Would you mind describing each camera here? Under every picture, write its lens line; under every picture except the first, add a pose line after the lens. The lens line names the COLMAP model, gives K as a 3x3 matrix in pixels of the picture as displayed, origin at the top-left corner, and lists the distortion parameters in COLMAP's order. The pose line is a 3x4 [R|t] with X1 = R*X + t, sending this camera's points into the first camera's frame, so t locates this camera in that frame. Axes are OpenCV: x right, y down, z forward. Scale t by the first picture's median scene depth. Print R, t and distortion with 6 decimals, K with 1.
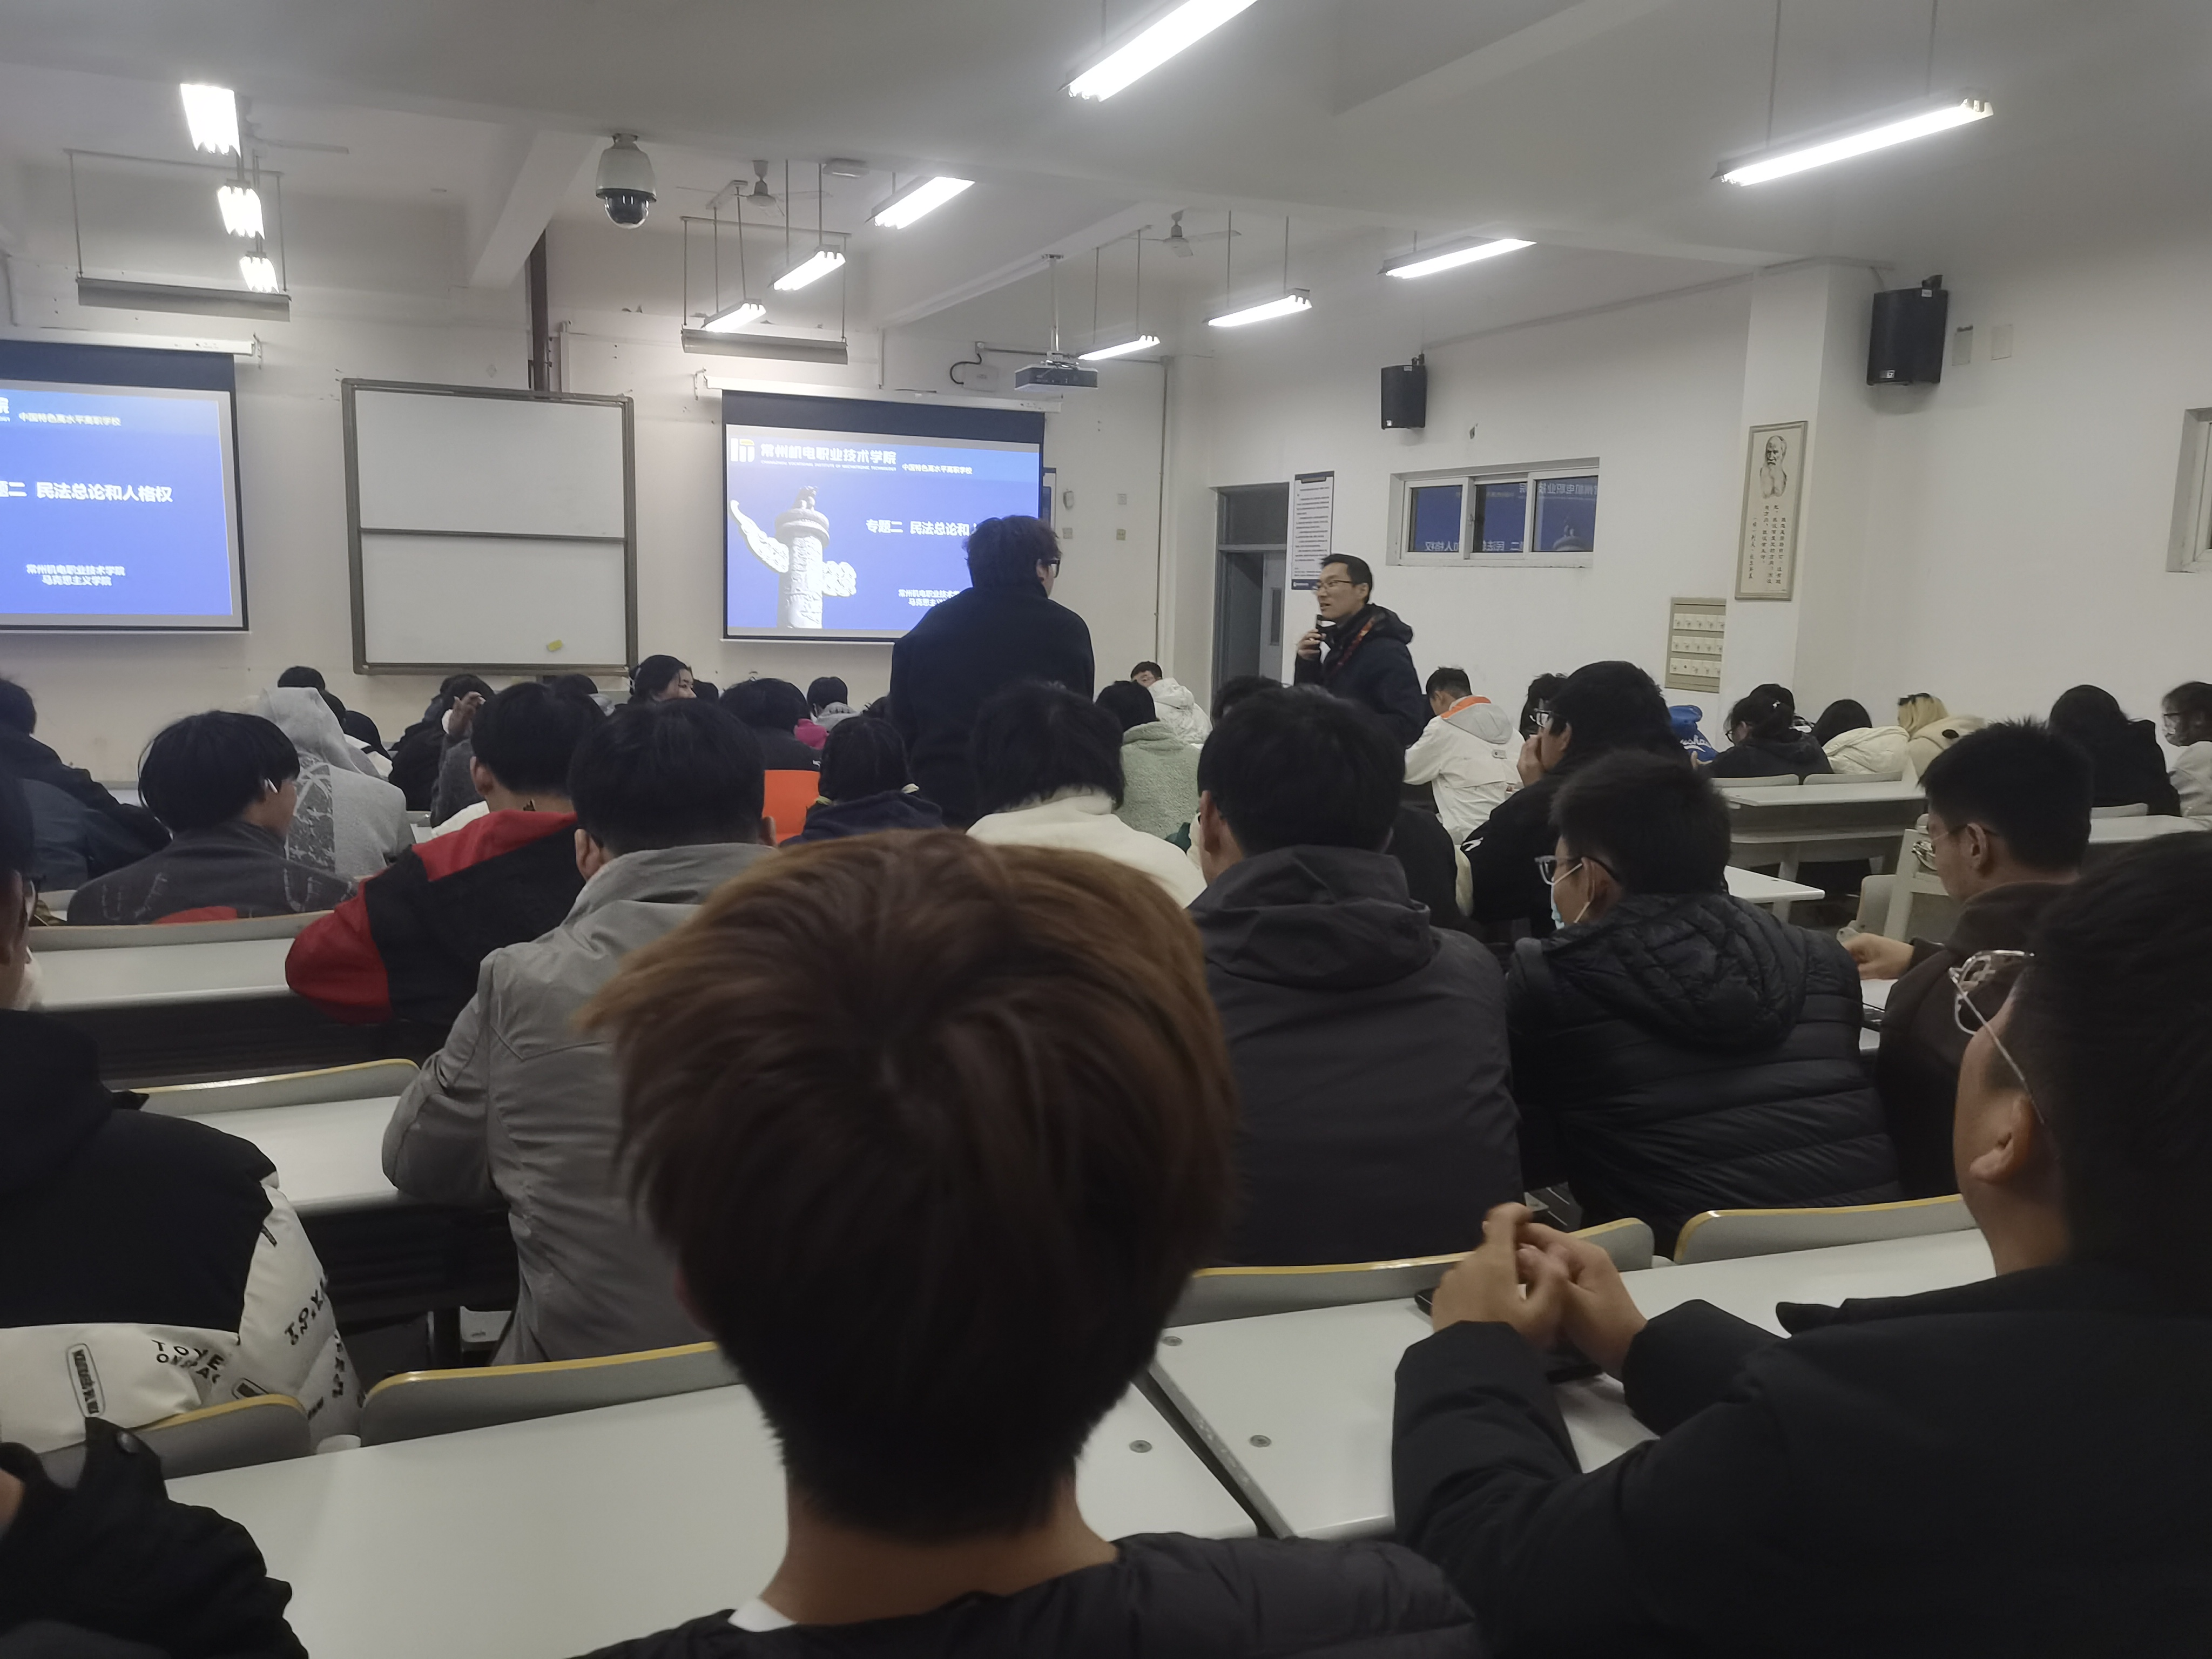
lens RADIAL K [[1746.2, 0, 1106.0], [0, 1746.2, 829.5], [0, 0, 1]] dist [0.052691, -0.057064]
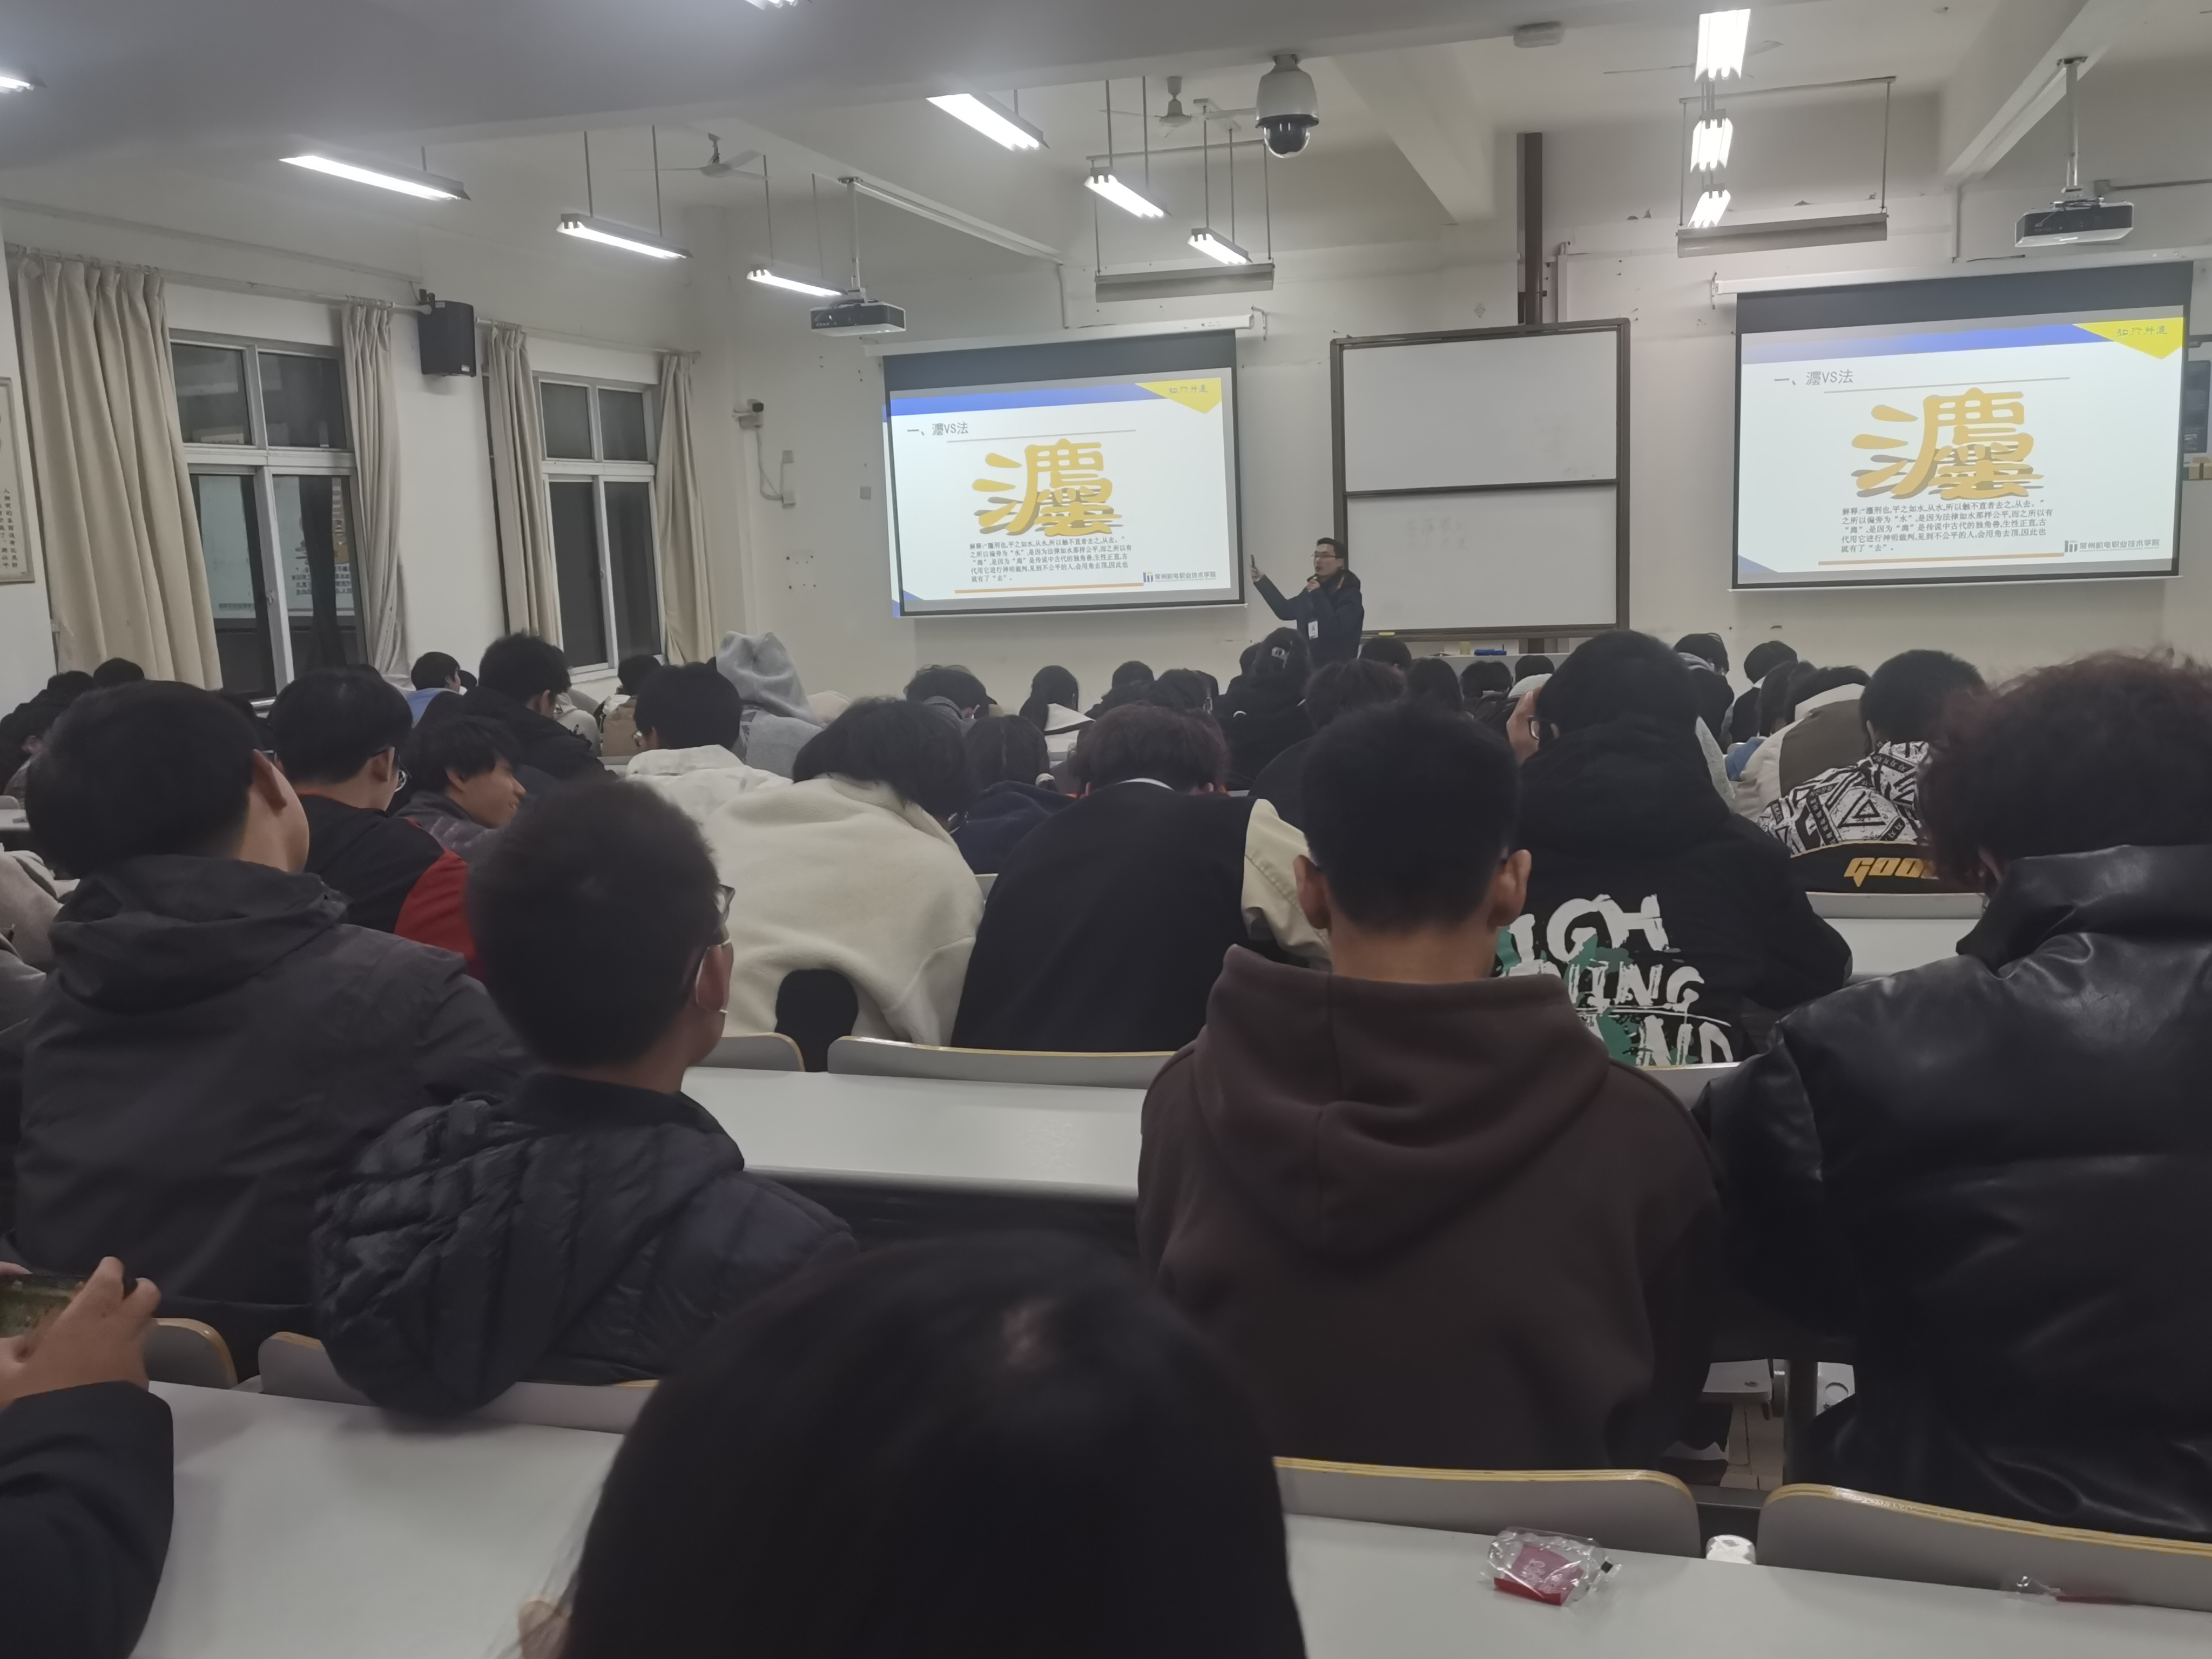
lens RADIAL K [[1946.5, 0, 1106.0], [0, 1946.5, 829.5], [0, 0, 1]] dist [0.070112, -0.081541]
pose [[0.783674, 0.036227, -0.620115, 0.146959], [-0.026672, 0.999340, 0.024674, -0.008164], [0.620599, -0.002797, 0.784123, 0.070986]]
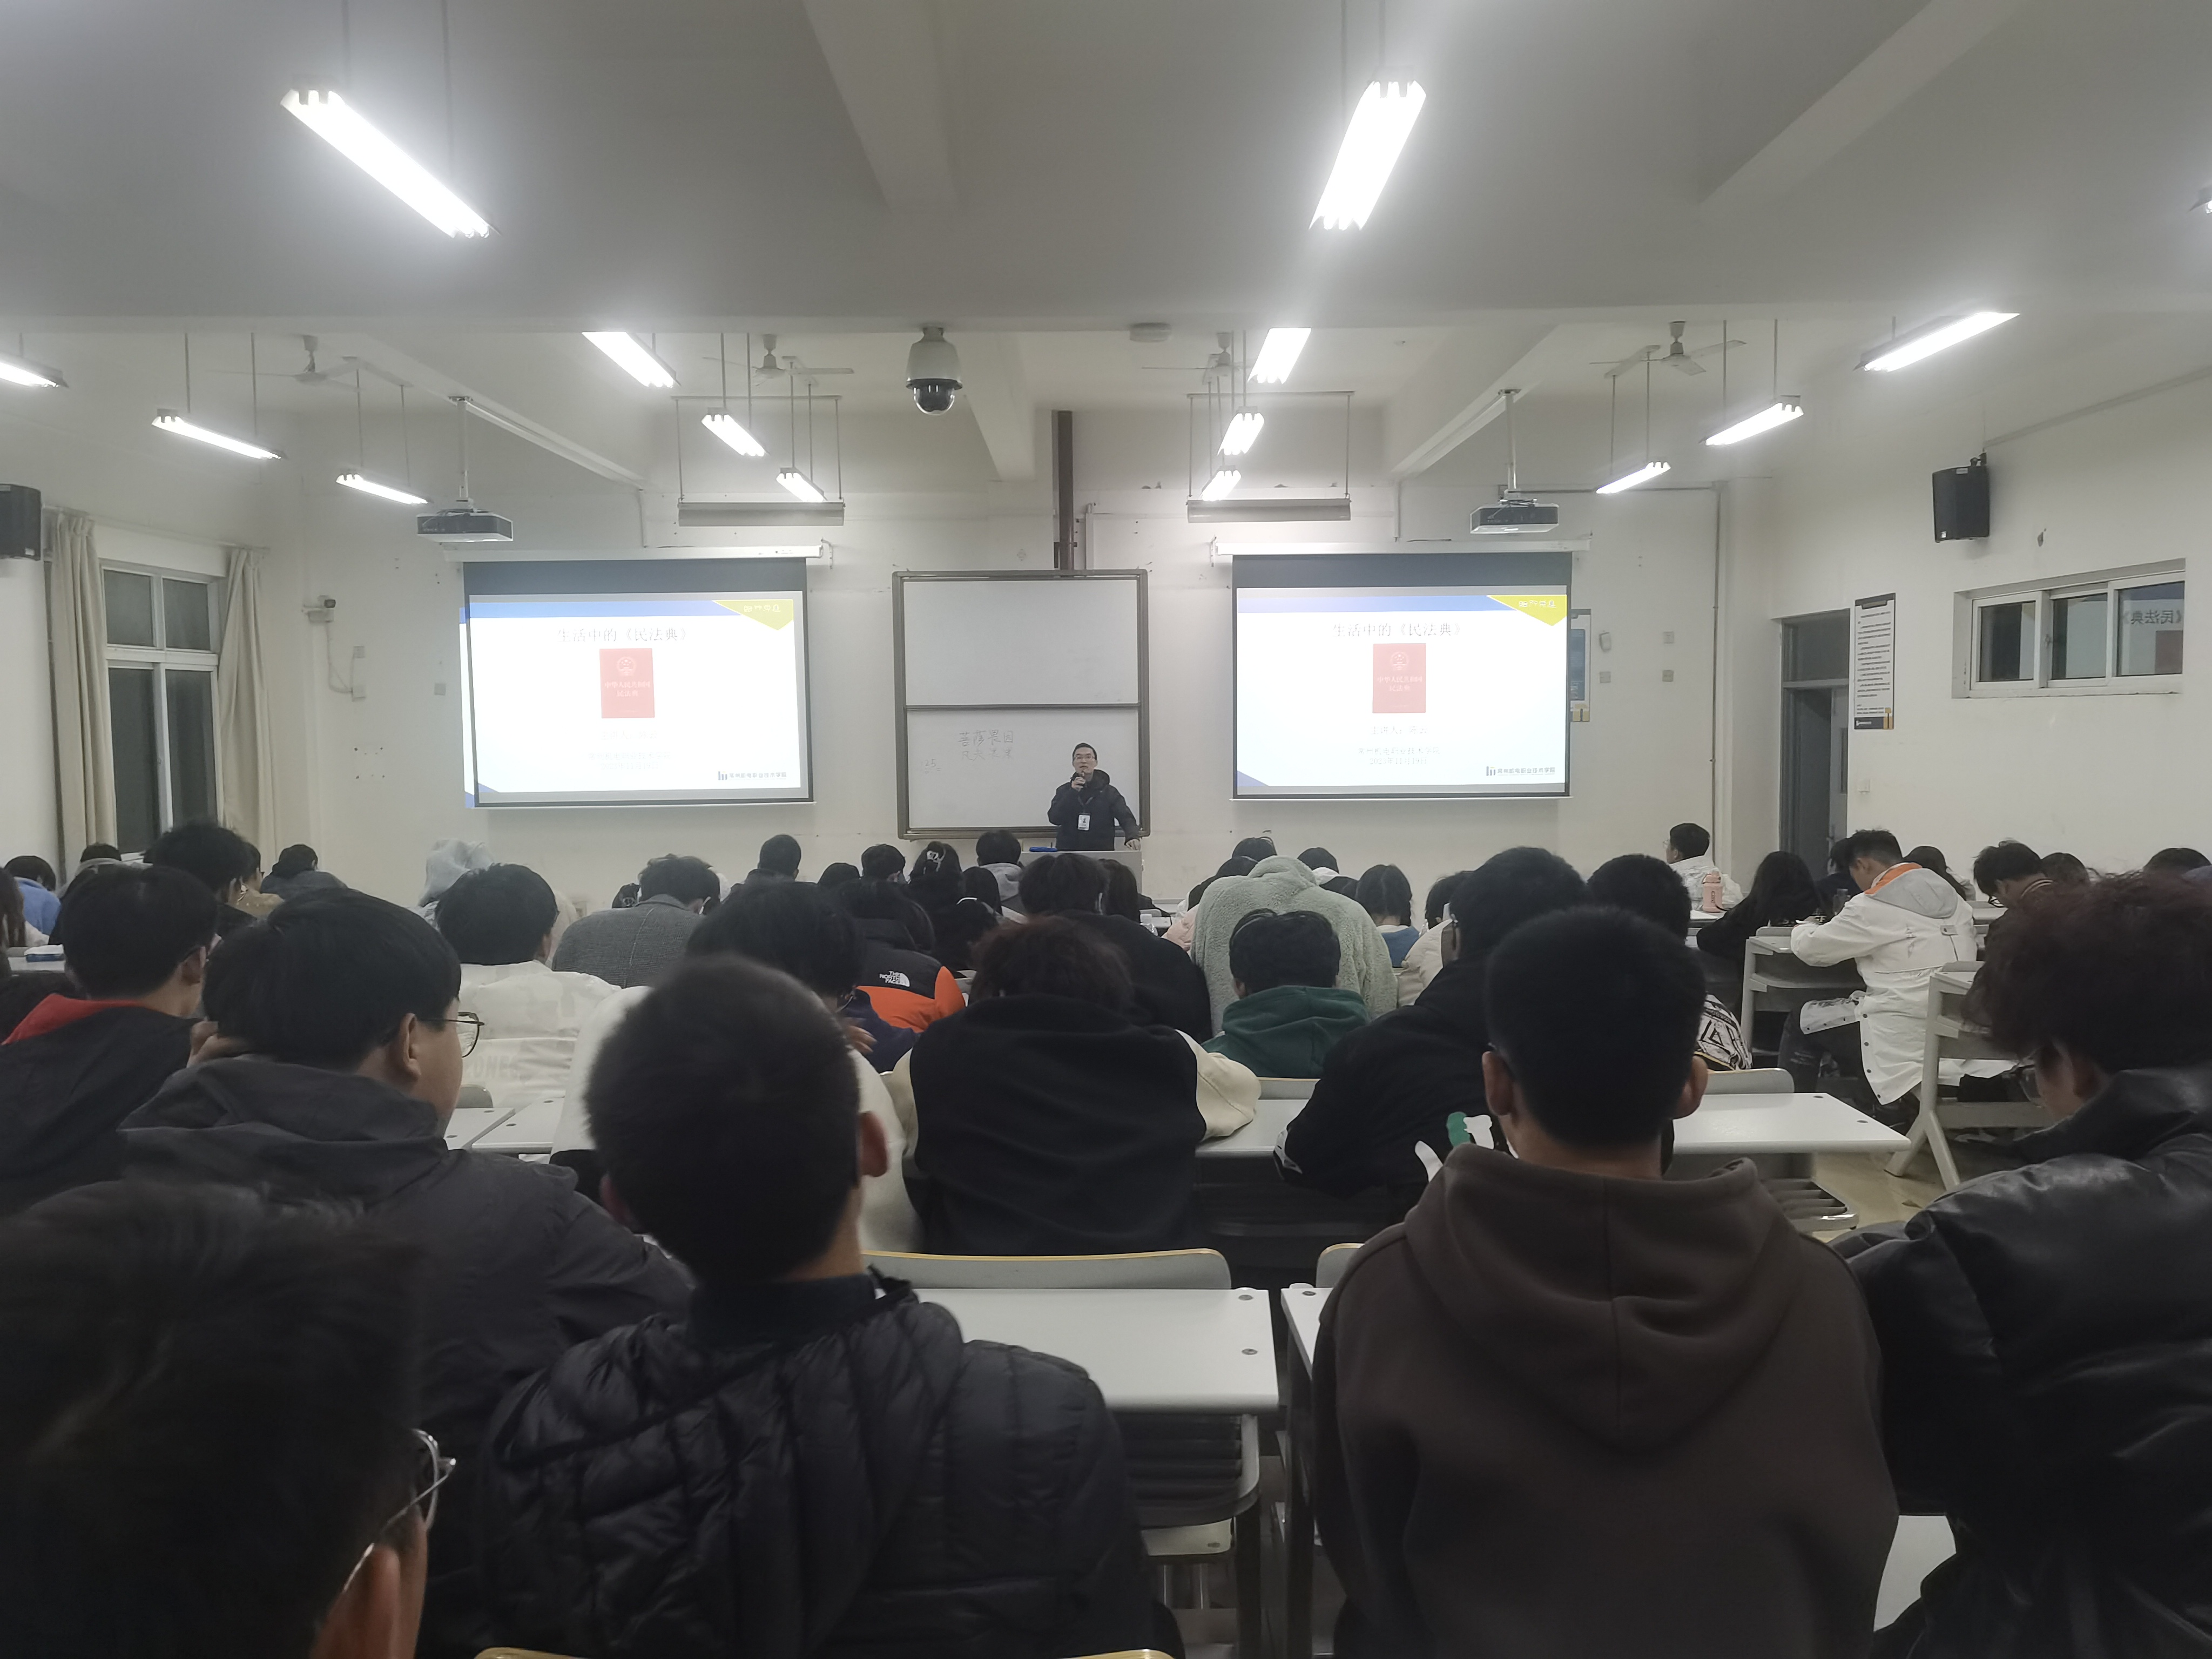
lens RADIAL K [[1745.3, 0, 1106.0], [0, 1745.3, 829.5], [0, 0, 1]] dist [0.076412, -0.107981]
pose [[0.923727, -0.012557, -0.382847, 0.104429], [-0.020155, 0.996485, -0.081314, -0.008976], [0.382522, 0.082828, 0.920226, 0.055583]]
